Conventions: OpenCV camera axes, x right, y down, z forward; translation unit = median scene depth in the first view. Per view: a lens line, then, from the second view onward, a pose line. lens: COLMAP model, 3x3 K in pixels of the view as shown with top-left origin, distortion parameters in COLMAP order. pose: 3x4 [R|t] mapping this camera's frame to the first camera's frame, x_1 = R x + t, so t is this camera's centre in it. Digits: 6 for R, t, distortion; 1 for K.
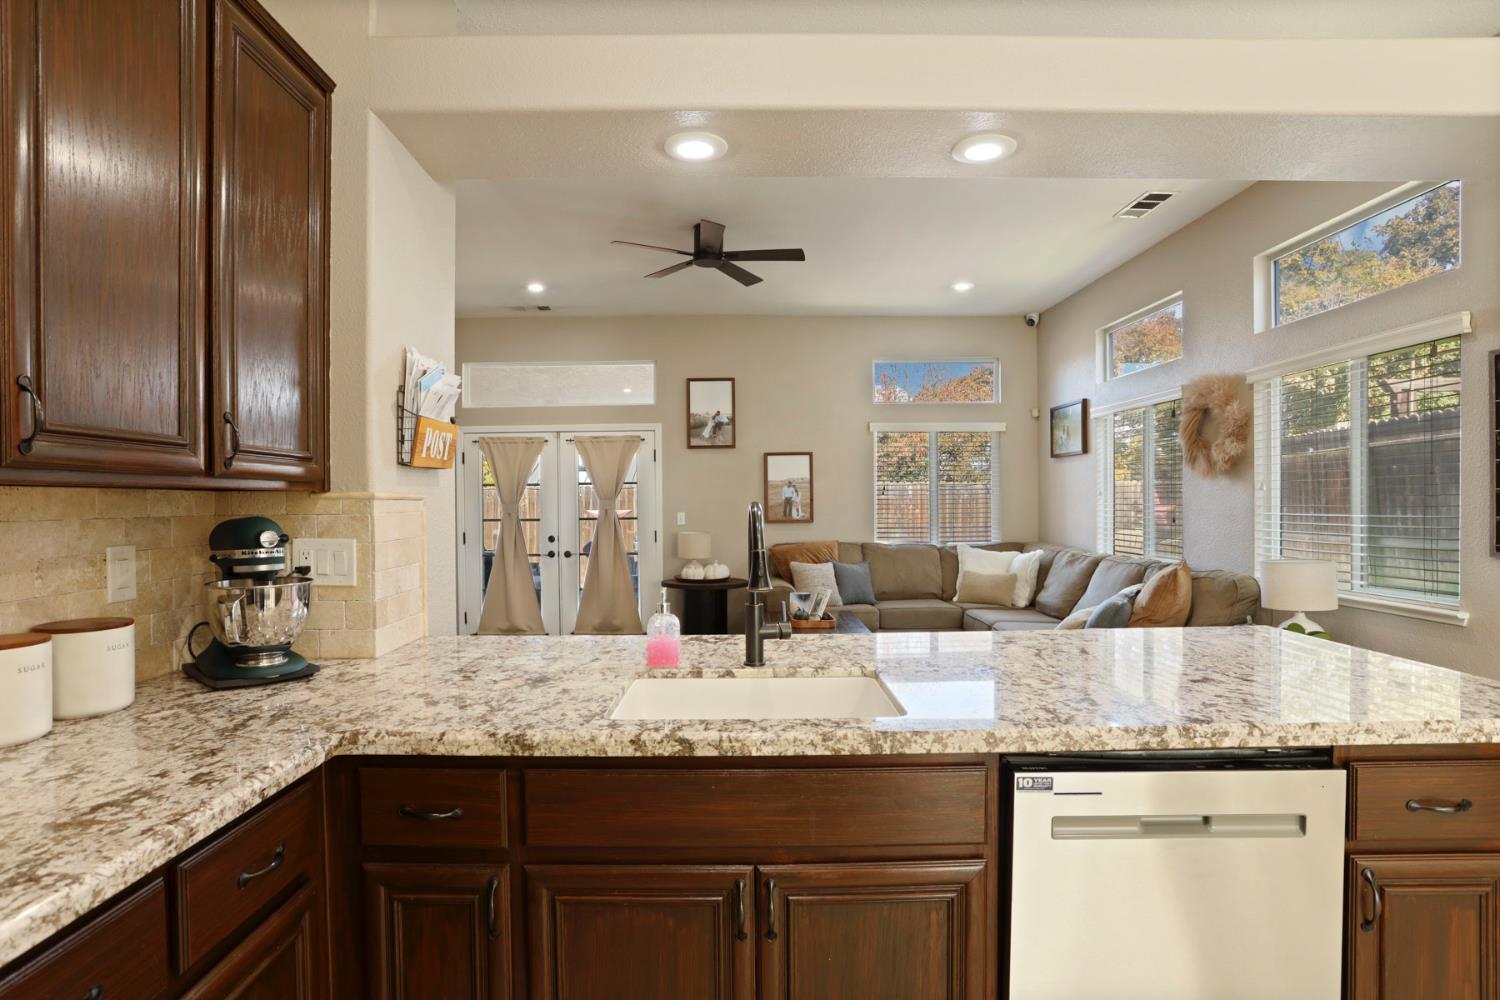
lens RADIAL K [[787.6, 0, 748.5], [0, 787.6, 510.6], [0, 0, 1]] dist [-0.032042, 0.003851]
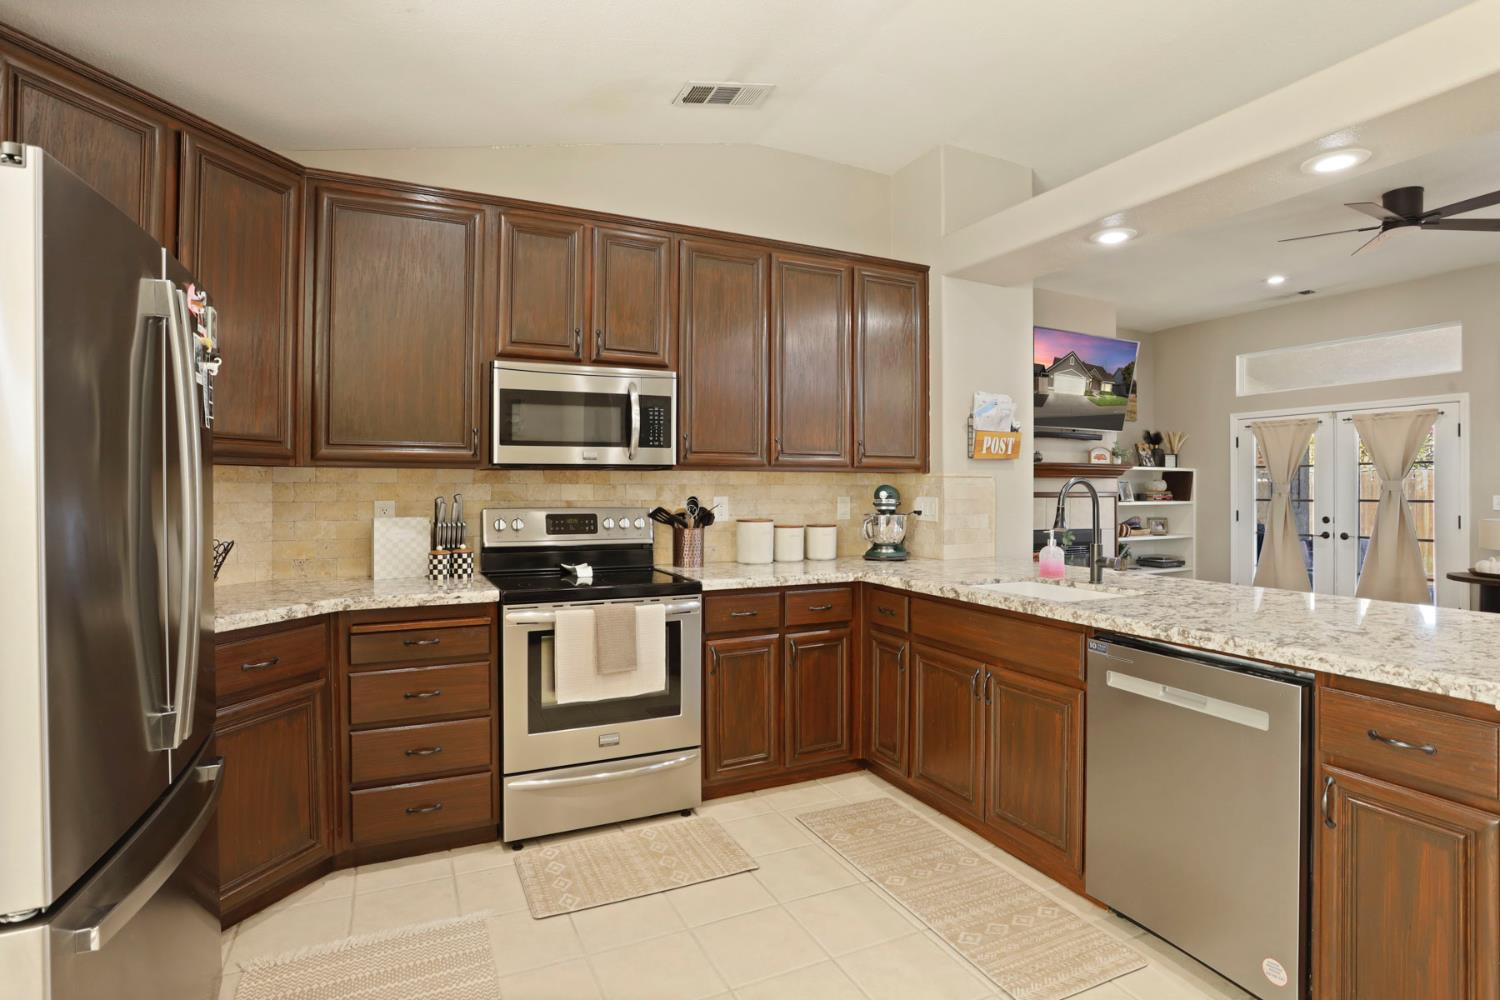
lens RADIAL K [[742.9, 0, 714.1], [0, 742.9, 482.9], [0, 0, 1]] dist [-0.038255, 0.004669]
pose [[0.388485, 0.003548, -0.921448, 0.295426], [-0.015551, 0.999875, -0.002706, 0.004170], [0.921324, 0.015380, 0.388491, -0.069593]]
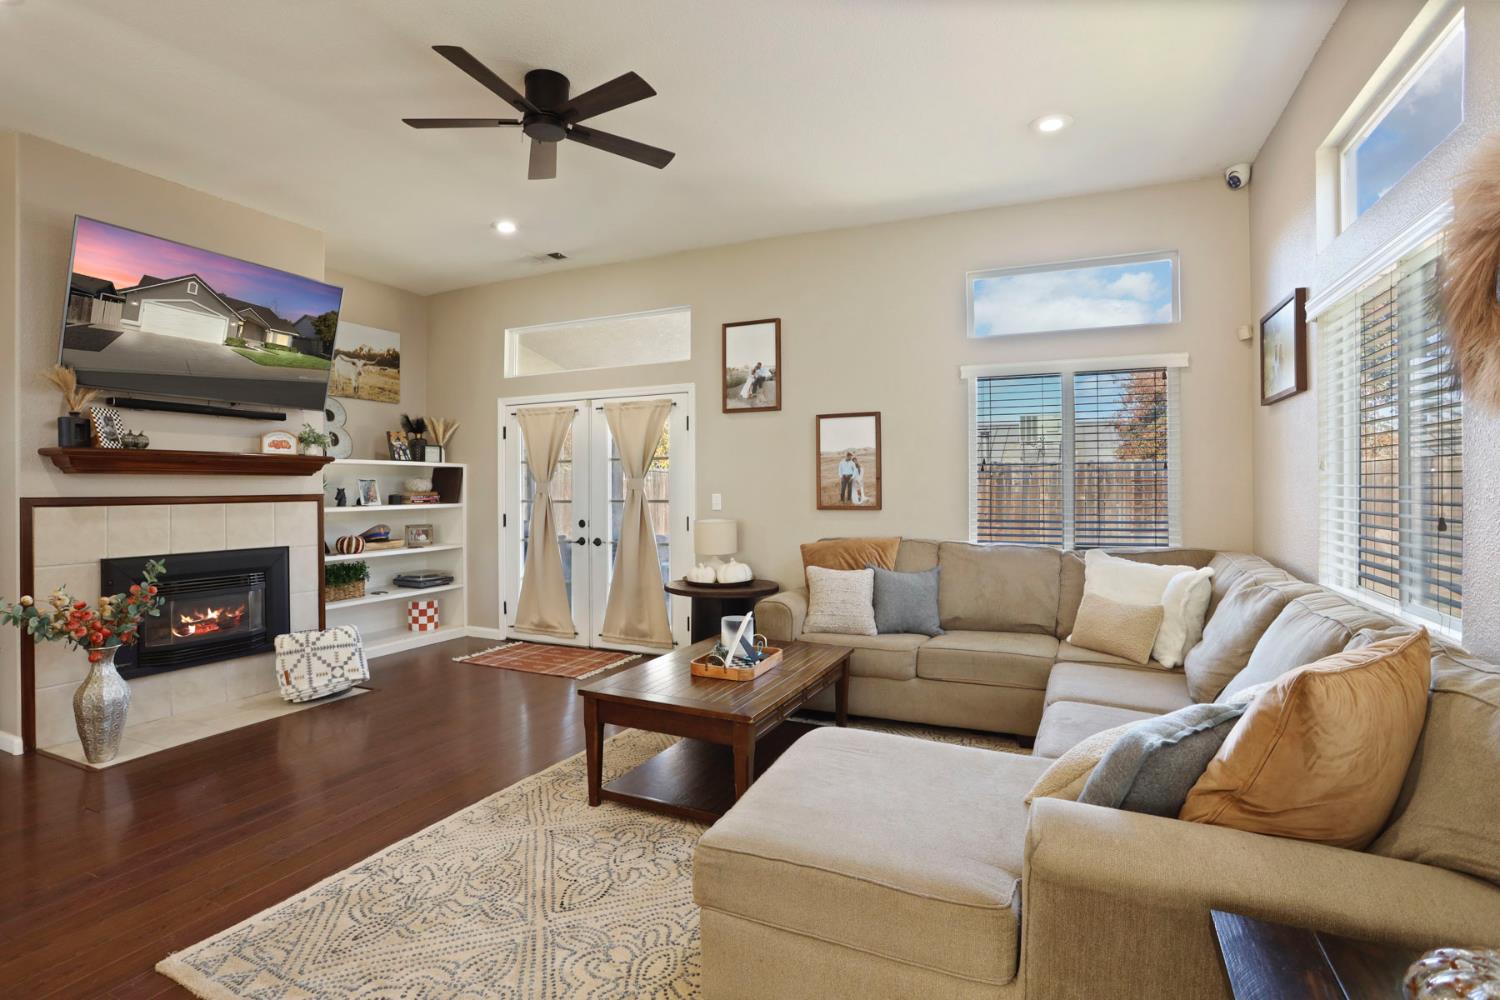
lens RADIAL K [[742.9, 0, 740.7], [0, 742.9, 483.5], [0, 0, 1]] dist [-0.038255, 0.004669]
pose [[0.906312, 0.003679, -0.422592, 0.254302], [-0.008106, 0.999929, -0.008678, -0.002142], [0.422531, 0.011290, 0.906278, 0.338710]]
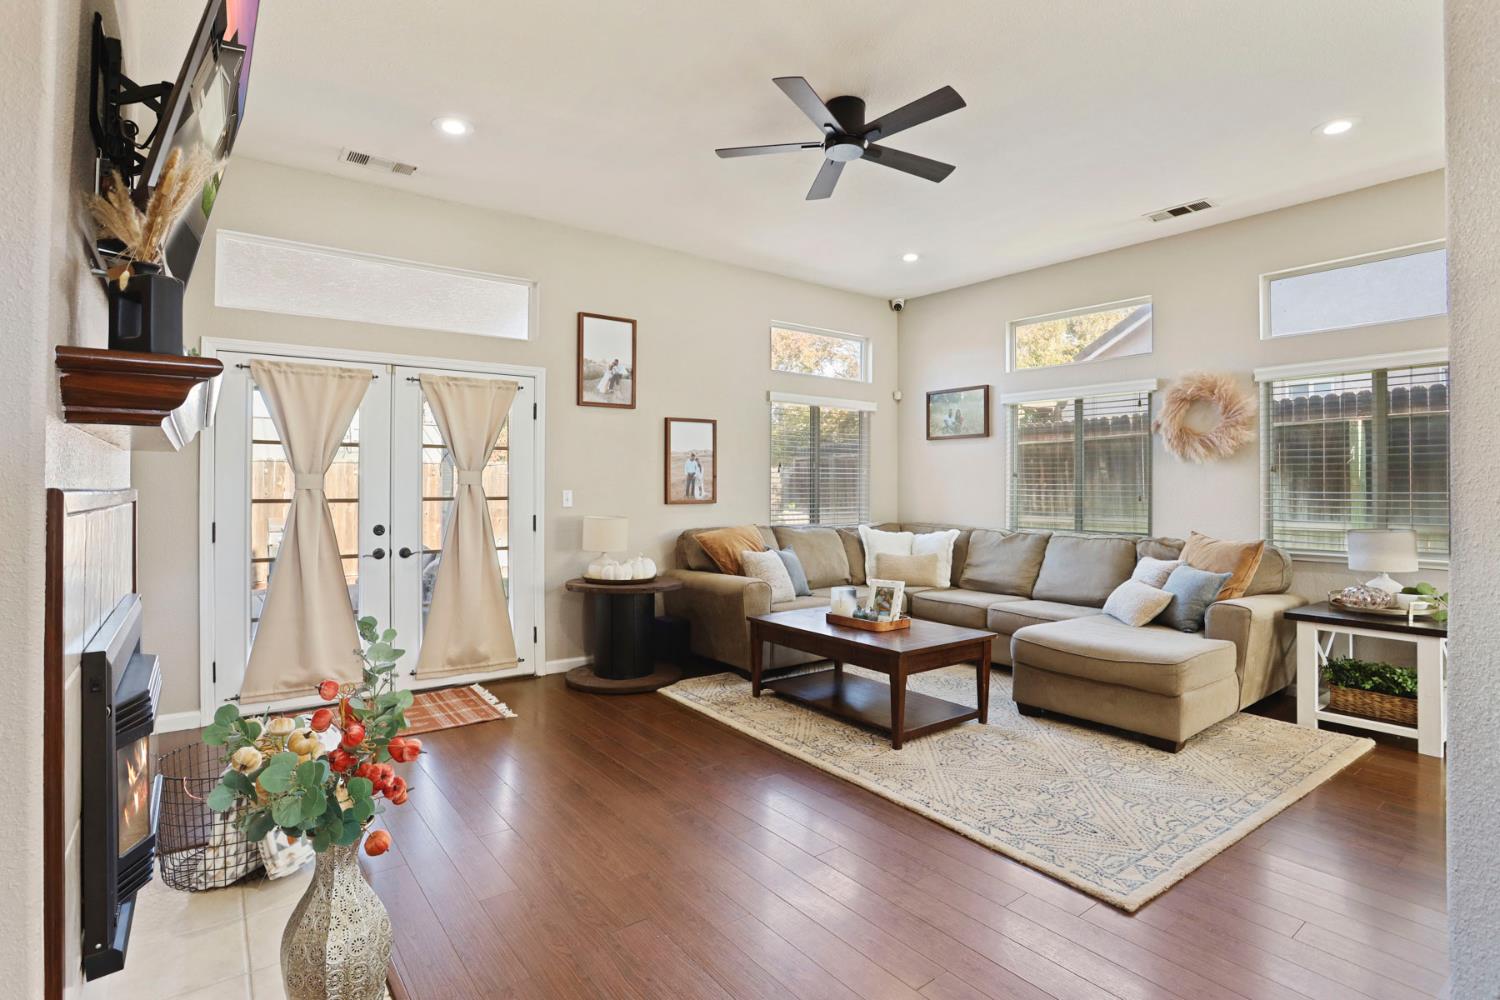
lens RADIAL K [[742.9, 0, 741.6], [0, 742.9, 490.9], [0, 0, 1]] dist [-0.038255, 0.004669]
pose [[0.802436, 0.007251, 0.596694, -0.376369], [-0.004989, 0.999973, -0.005443, 0.006066], [-0.596718, 0.001391, 0.802450, 0.344550]]
